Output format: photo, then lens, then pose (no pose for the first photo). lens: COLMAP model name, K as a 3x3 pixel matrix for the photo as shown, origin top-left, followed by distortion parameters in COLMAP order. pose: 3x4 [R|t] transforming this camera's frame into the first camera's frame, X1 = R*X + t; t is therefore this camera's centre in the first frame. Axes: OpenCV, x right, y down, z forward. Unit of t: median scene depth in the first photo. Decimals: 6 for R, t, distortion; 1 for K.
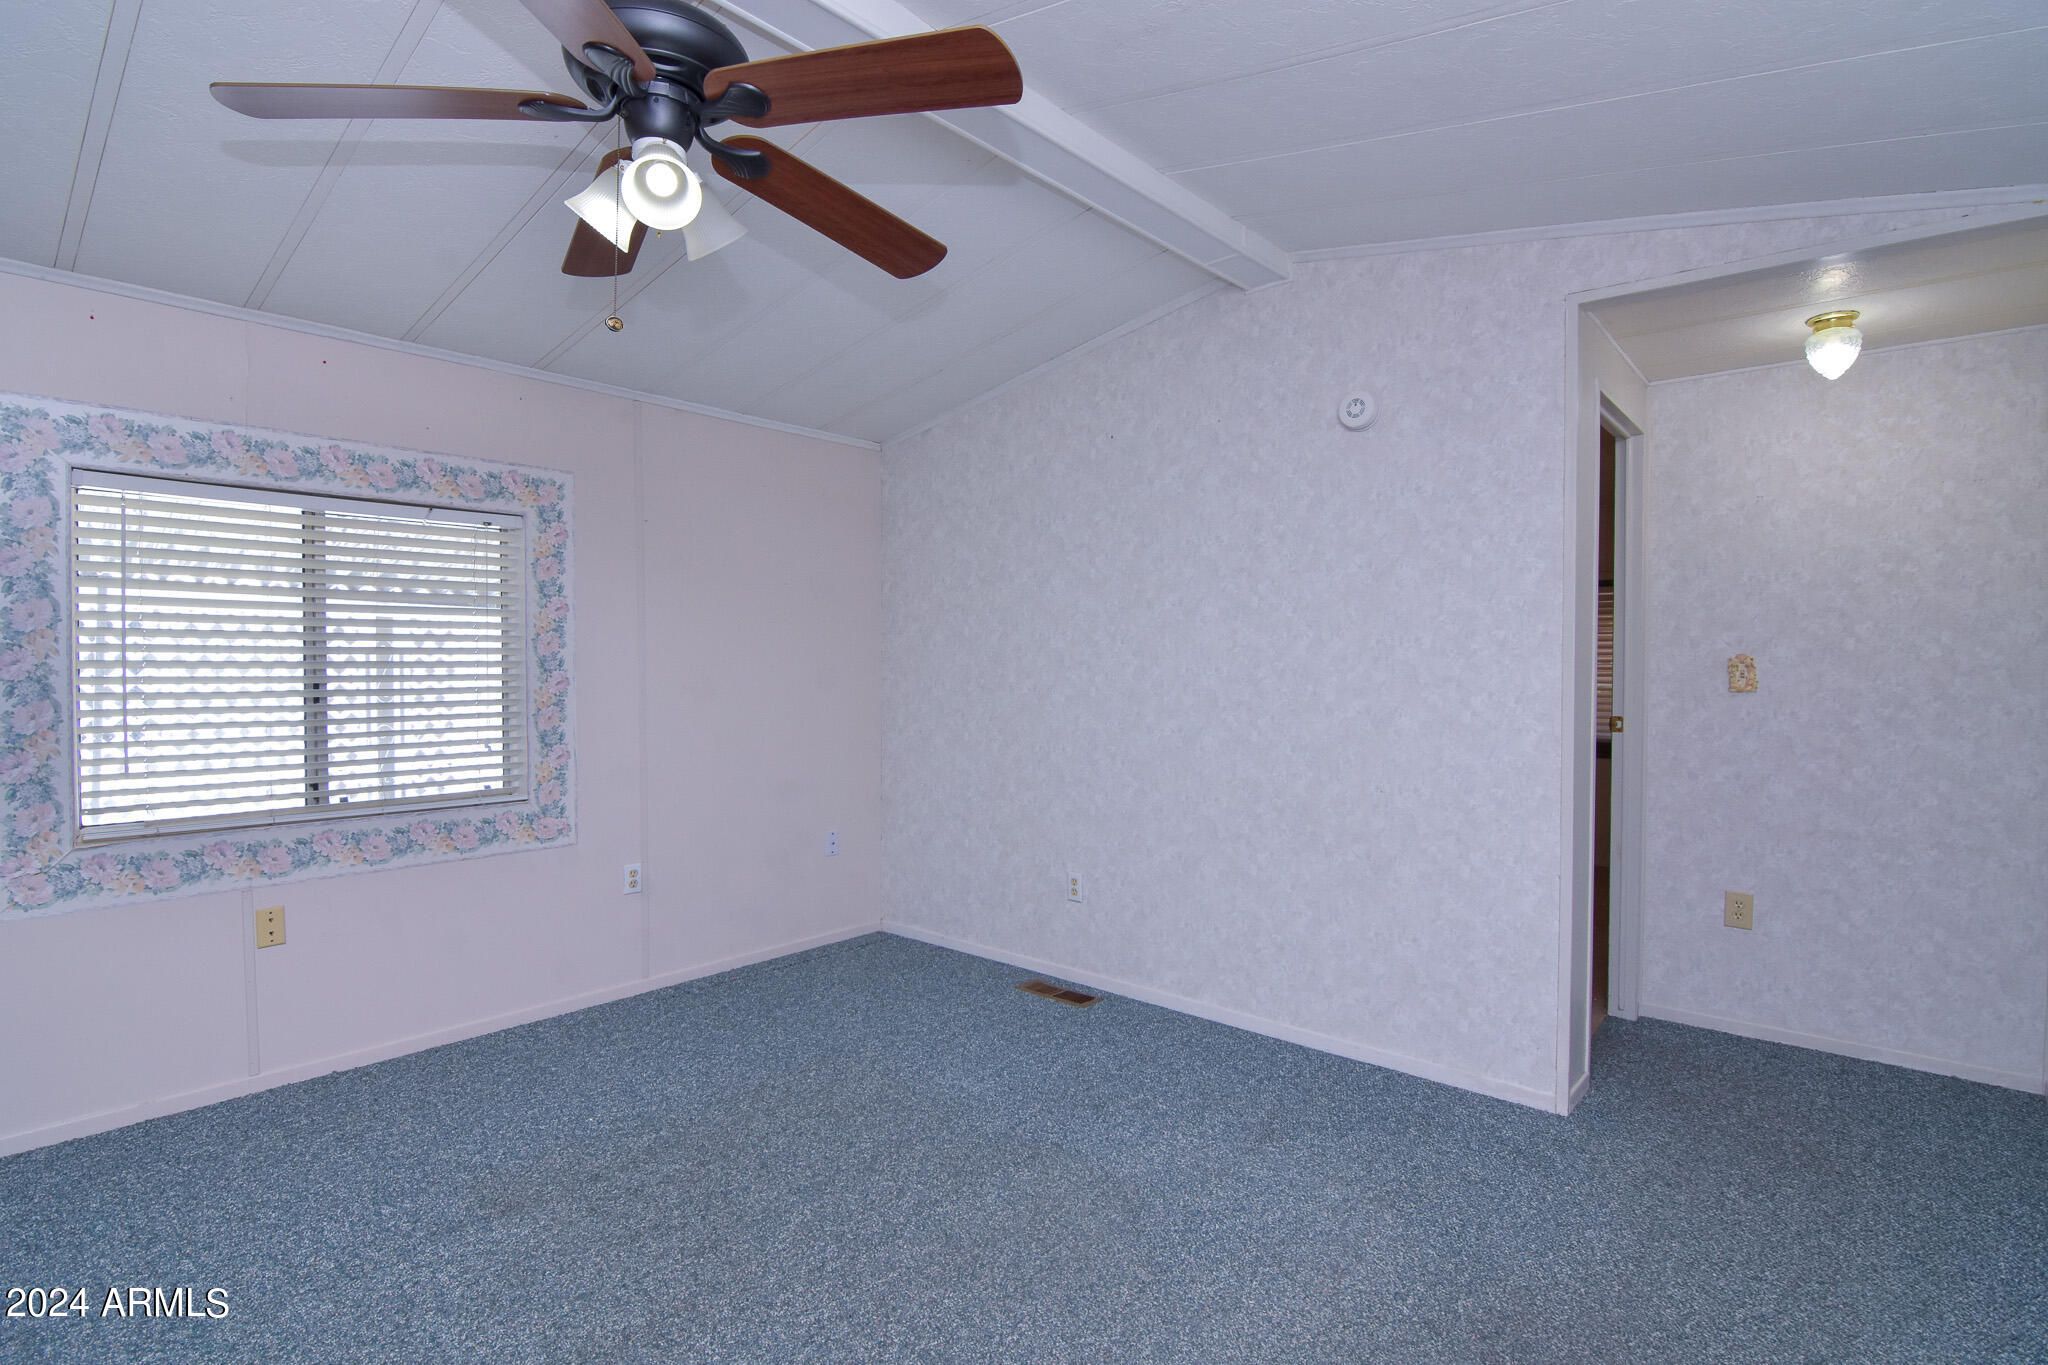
lens RADIAL K [[986.1, 0, 1014.4], [0, 986.1, 682.2], [0, 0, 1]] dist [-0.000986, -0.015493]
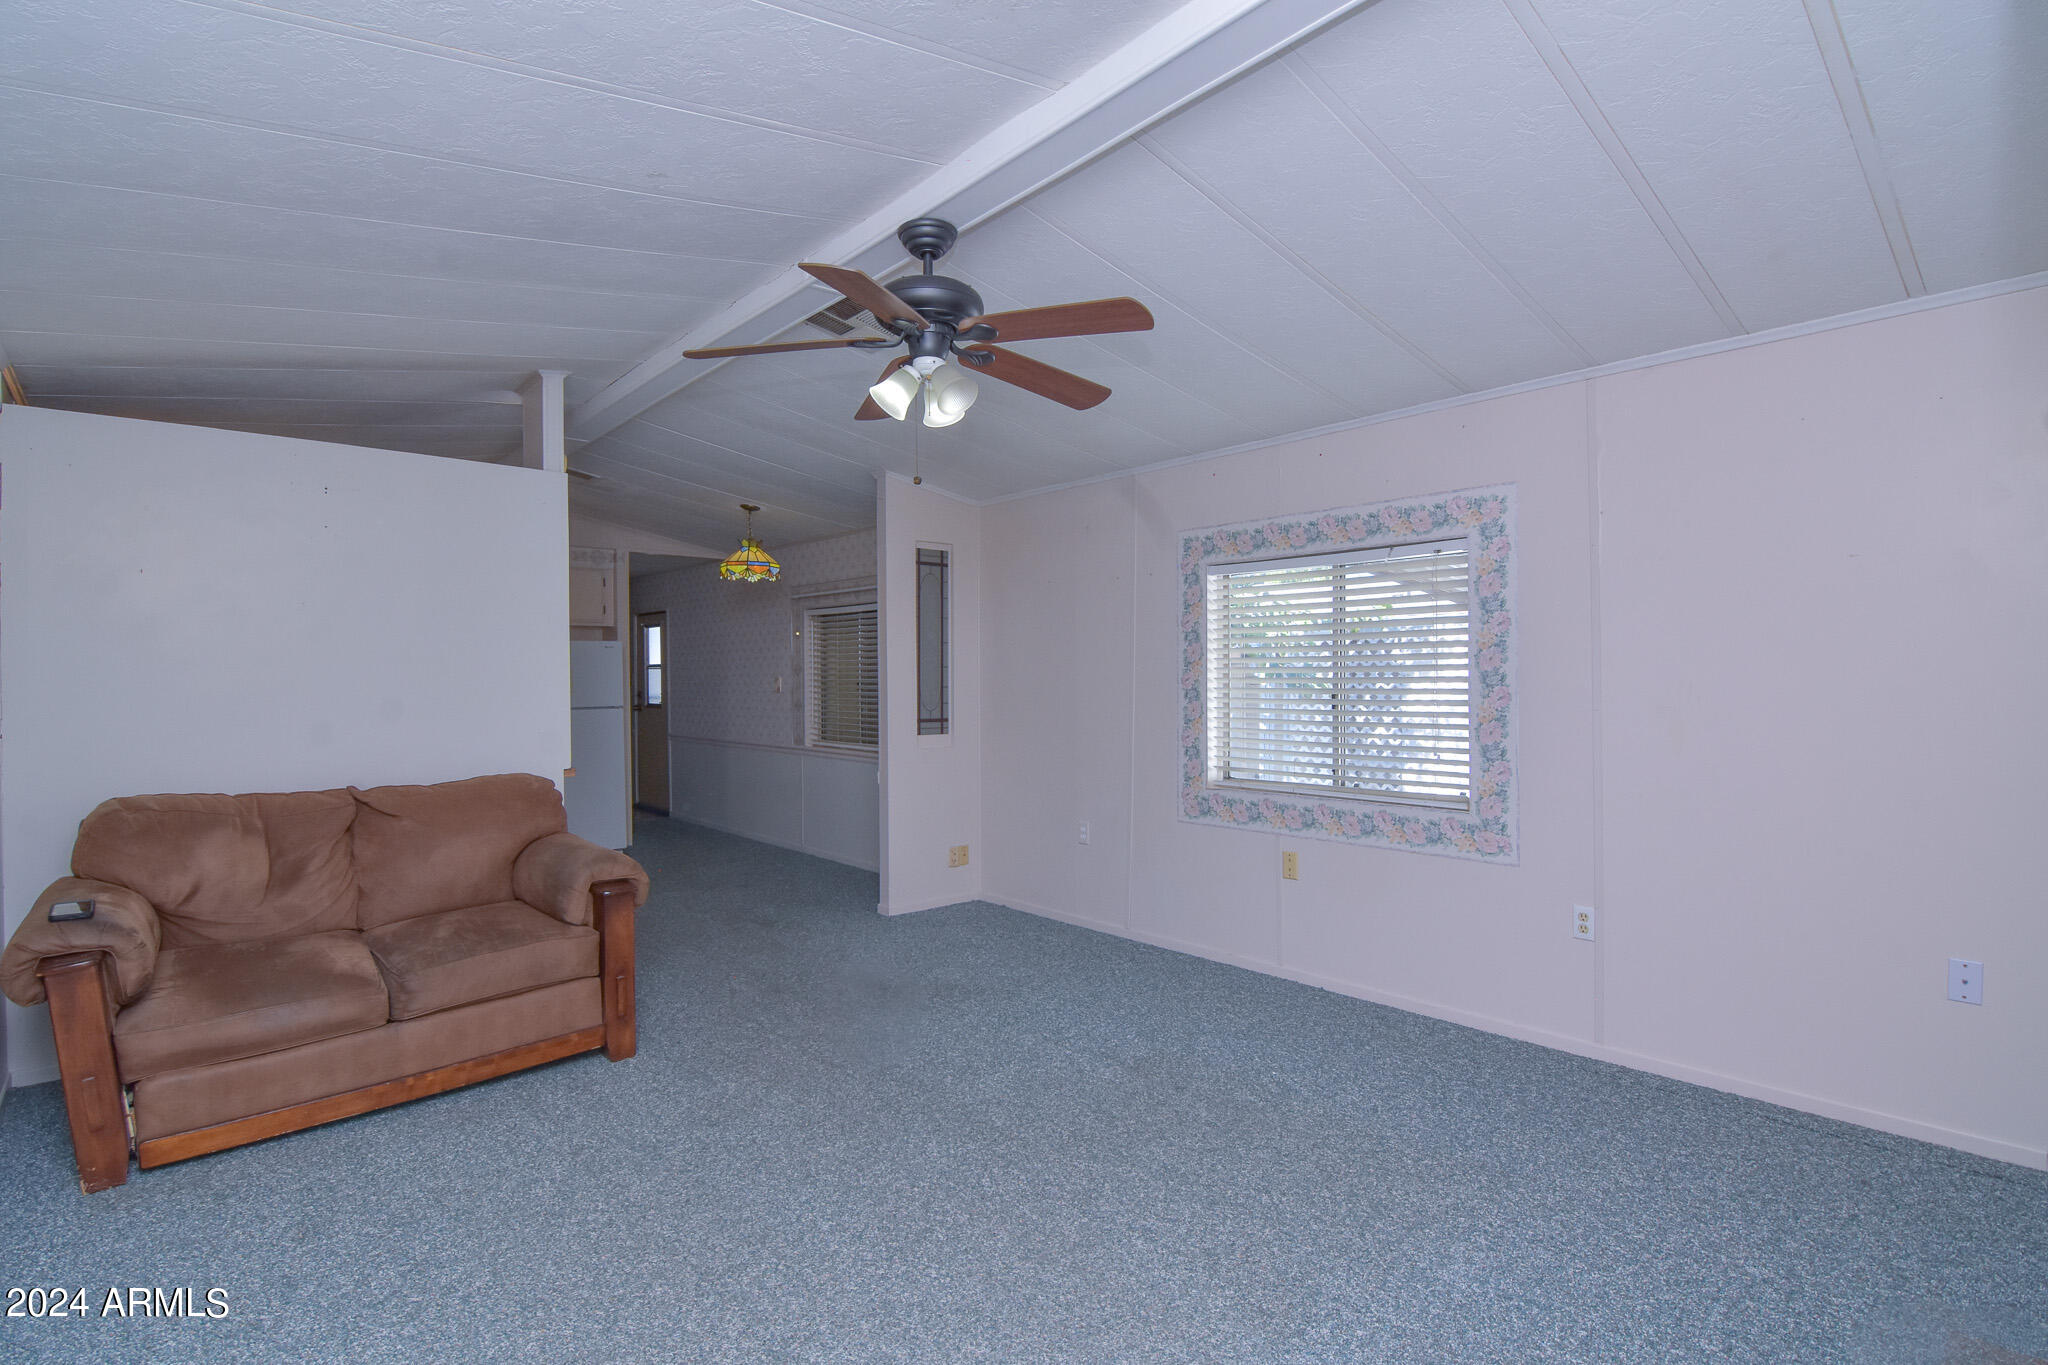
lens RADIAL K [[986.1, 0, 1014.4], [0, 986.1, 682.2], [0, 0, 1]] dist [-0.000986, -0.015493]
pose [[-0.124887, 0.001670, -0.992170, 0.608417], [-0.015579, 0.999872, 0.003644, -0.011990], [0.992049, 0.015912, -0.124845, 0.669447]]
